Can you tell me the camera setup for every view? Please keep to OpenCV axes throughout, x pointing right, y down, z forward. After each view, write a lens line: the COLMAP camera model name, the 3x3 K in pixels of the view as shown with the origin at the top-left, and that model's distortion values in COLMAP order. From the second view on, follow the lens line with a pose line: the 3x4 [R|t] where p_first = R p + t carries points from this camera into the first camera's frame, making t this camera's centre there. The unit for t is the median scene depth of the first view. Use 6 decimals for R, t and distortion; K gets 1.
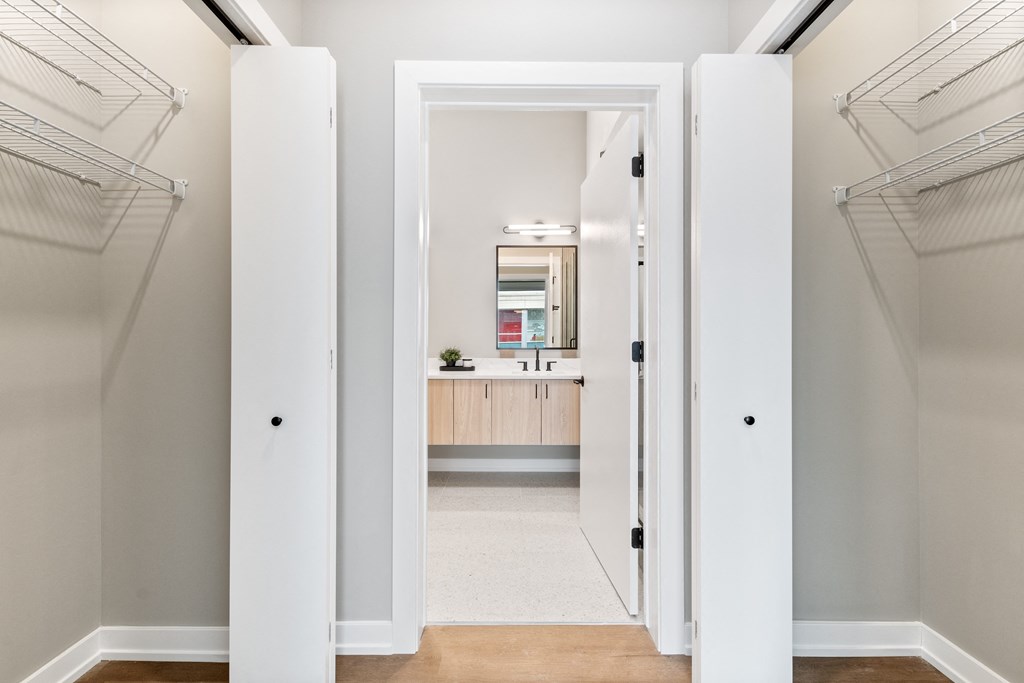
lens RADIAL K [[447.4, 0, 511.1], [0, 447.4, 334.8], [0, 0, 1]] dist [0.000317, -0.000022]
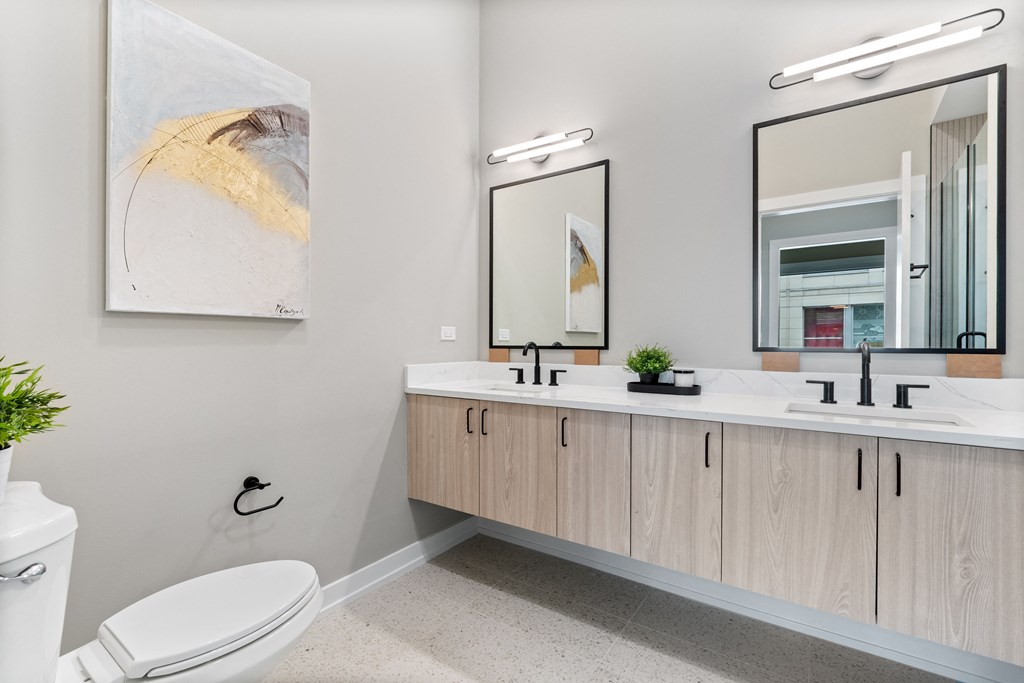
lens RADIAL K [[457.3, 0, 510.8], [0, 457.3, 343.0], [0, 0, 1]] dist [-0.002587, -0.000583]
pose [[0.820629, 0.002373, -0.571457, 0.031800], [0.000159, 0.999990, 0.004381, 0.022379], [0.571462, -0.003687, 0.820620, 0.482255]]
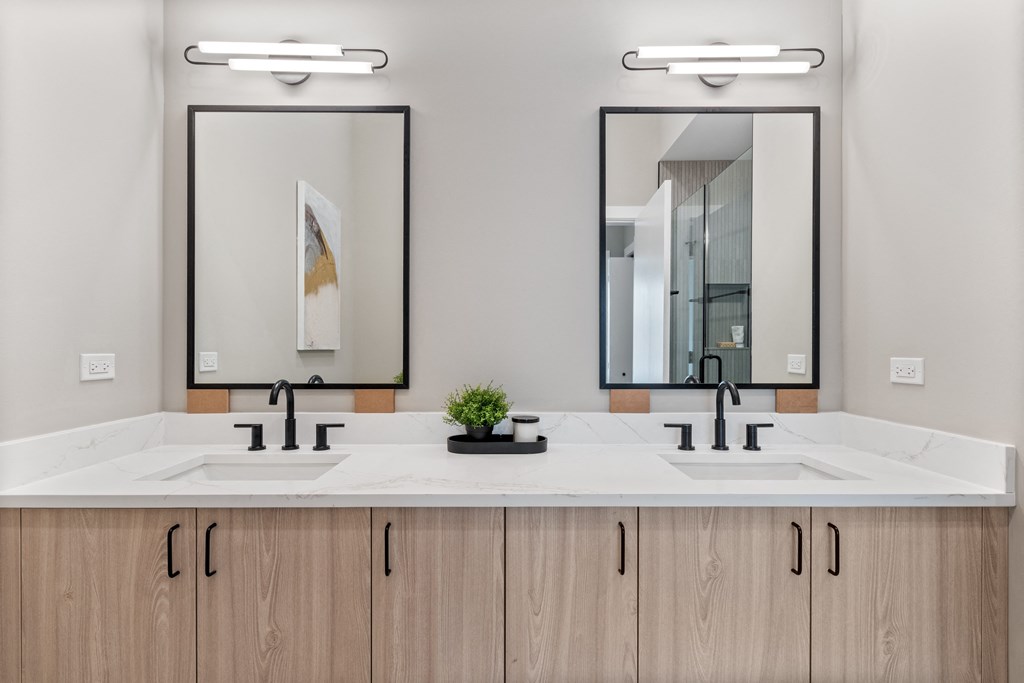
lens RADIAL K [[507.4, 0, 508.7], [0, 507.4, 348.0], [0, 0, 1]] dist [0.000704, -0.000729]
pose [[0.999998, 0.000873, 0.001892, -0.111778], [-0.000876, 0.999998, 0.001519, -0.001703], [-0.001890, -0.001521, 0.999997, 0.593329]]
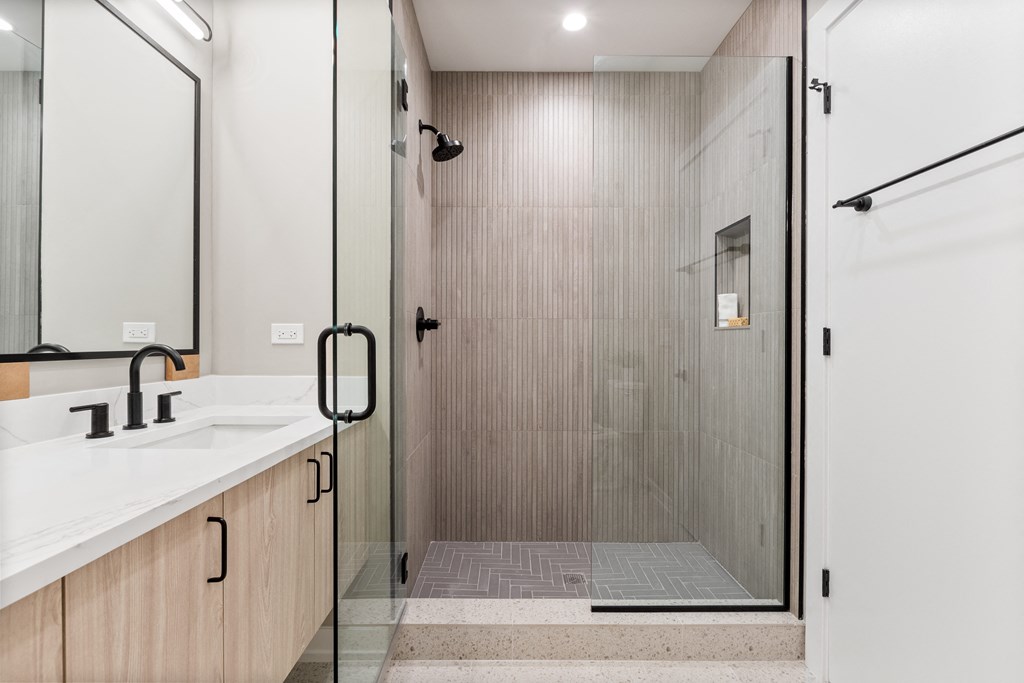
lens RADIAL K [[457.3, 0, 510.8], [0, 457.3, 343.0], [0, 0, 1]] dist [-0.002587, -0.000583]
pose [[0.009575, -0.004965, 0.999942, -0.243147], [-0.006368, 0.999967, 0.005026, 0.020079], [-0.999934, -0.006415, 0.009543, 0.748114]]
